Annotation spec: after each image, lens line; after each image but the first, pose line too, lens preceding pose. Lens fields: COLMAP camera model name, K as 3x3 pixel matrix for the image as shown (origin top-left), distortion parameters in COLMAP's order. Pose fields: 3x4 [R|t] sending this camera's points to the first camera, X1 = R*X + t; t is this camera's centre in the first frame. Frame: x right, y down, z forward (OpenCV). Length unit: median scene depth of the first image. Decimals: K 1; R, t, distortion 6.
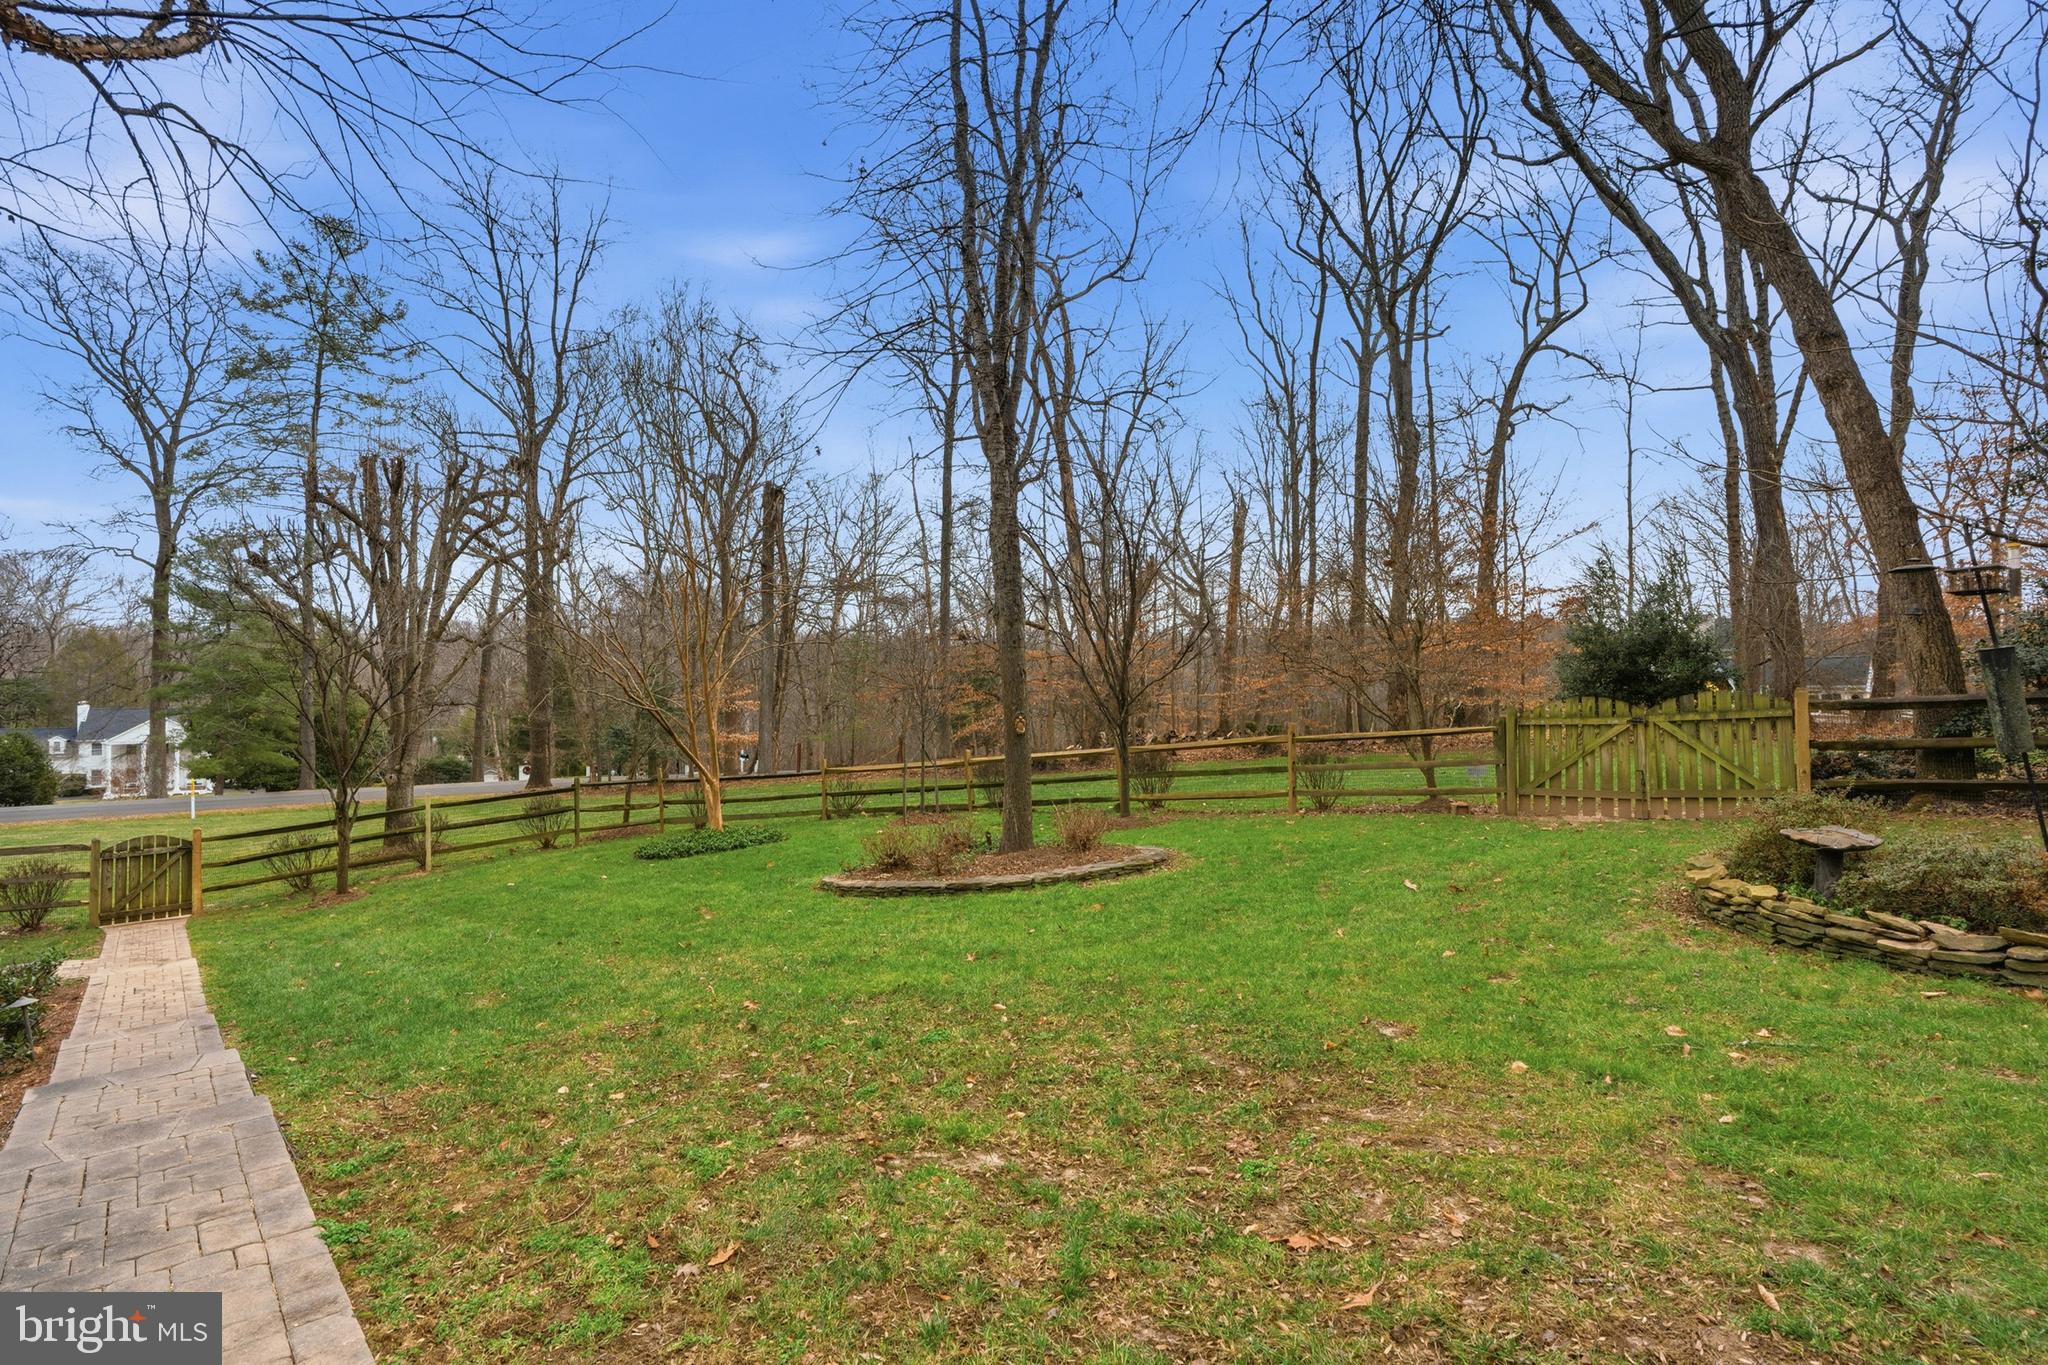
lens RADIAL K [[1001.5, 0, 993.0], [0, 1001.5, 634.3], [0, 0, 1]] dist [-0.011080, -0.000275]
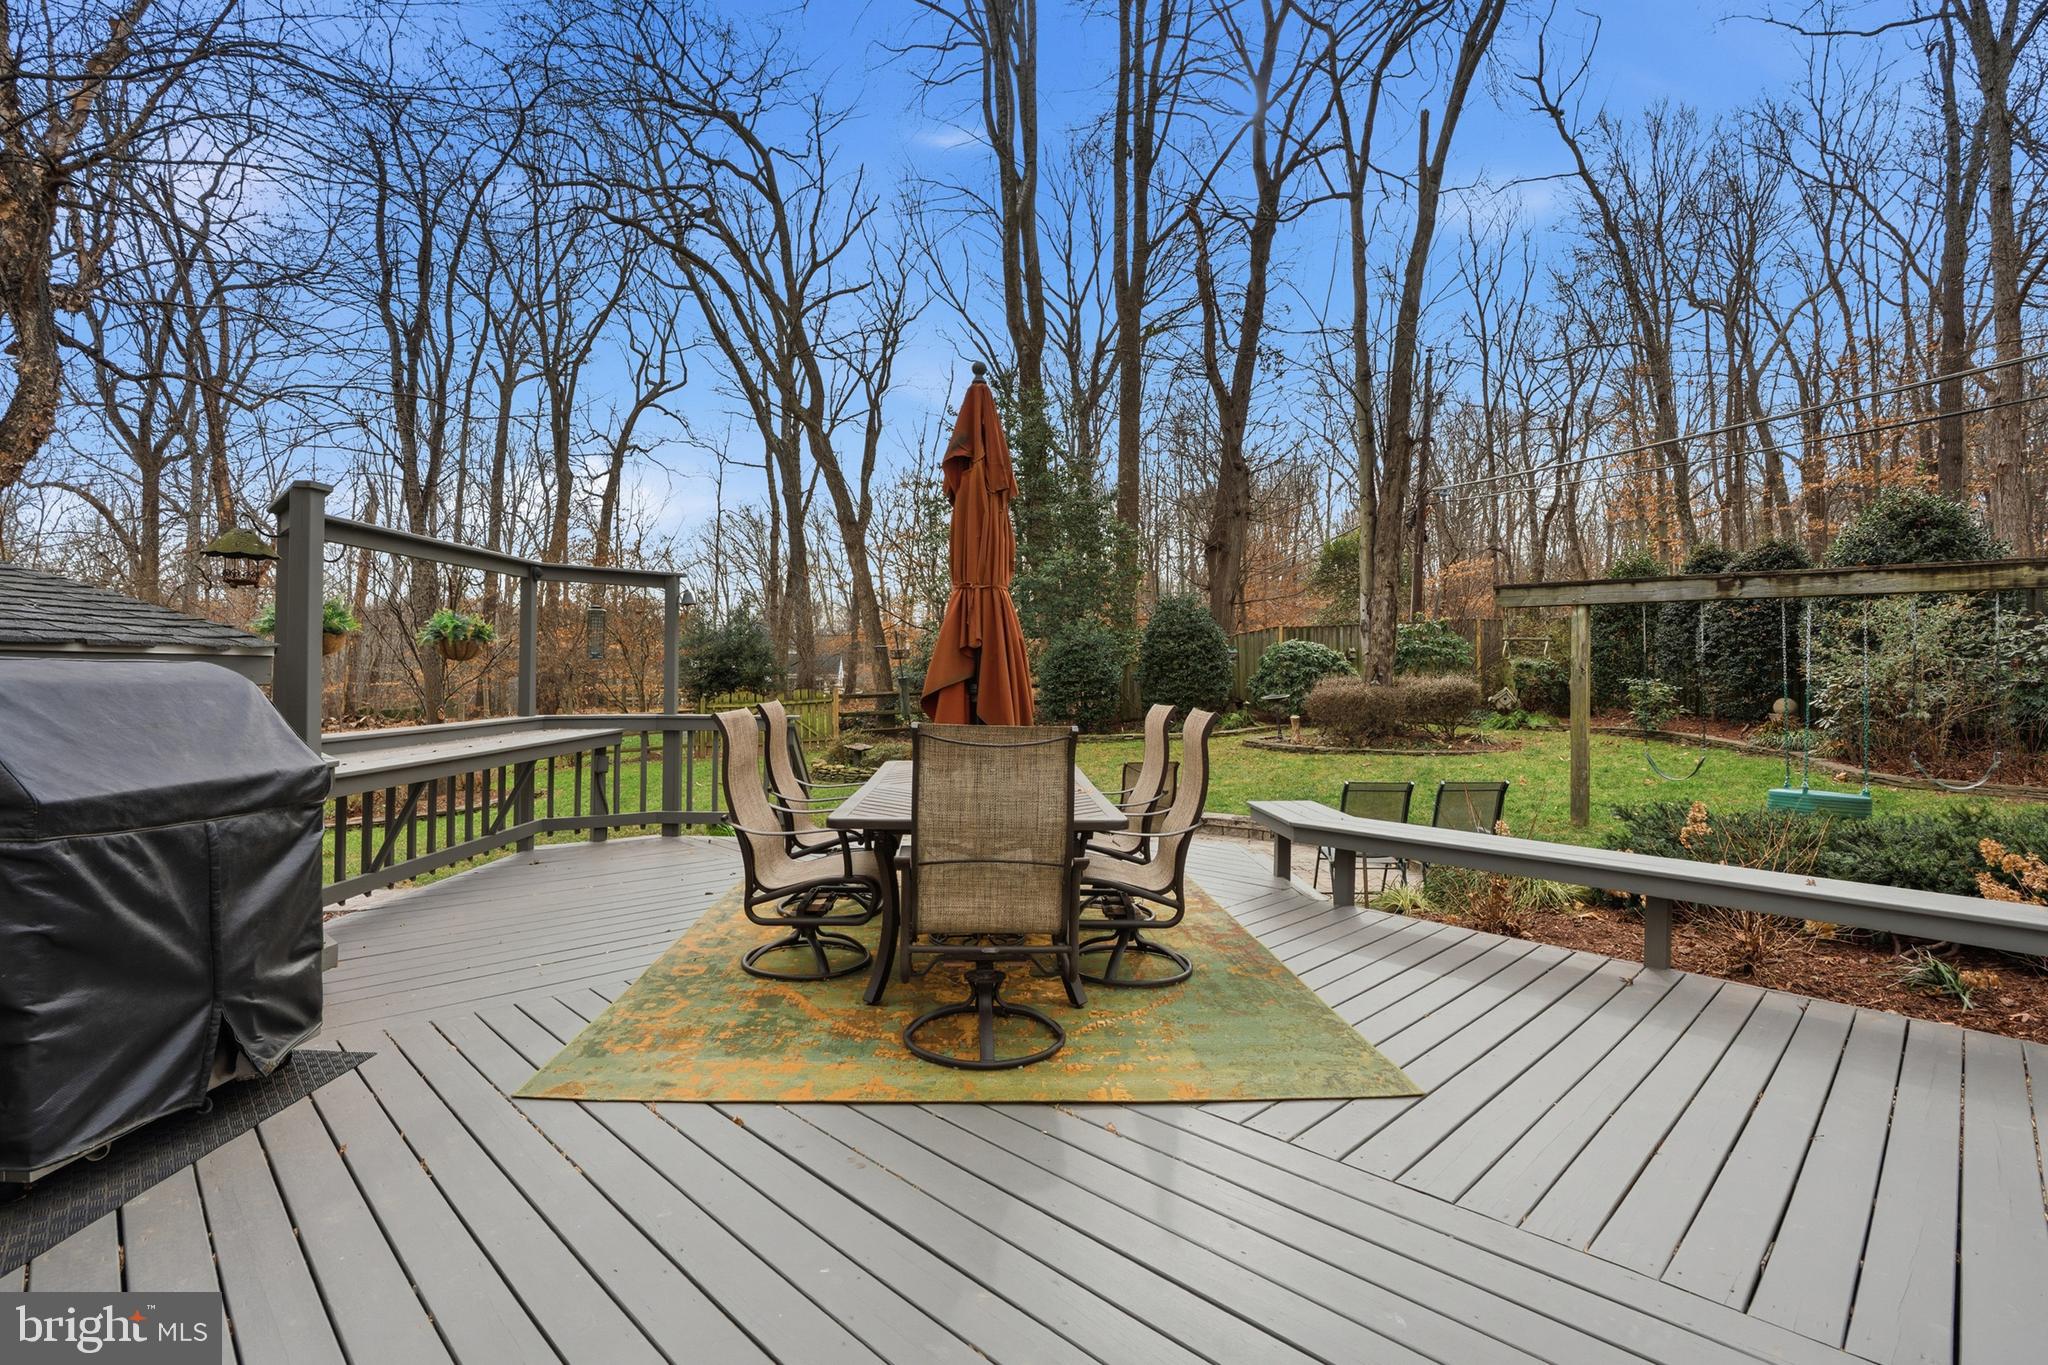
lens RADIAL K [[1001.5, 0, 993.0], [0, 1001.5, 634.3], [0, 0, 1]] dist [-0.011080, -0.000275]
pose [[0.634848, 0.020800, 0.772357, -0.181005], [-0.034799, 0.999393, 0.001689, -0.021641], [-0.771853, -0.027950, 0.635187, -0.177424]]
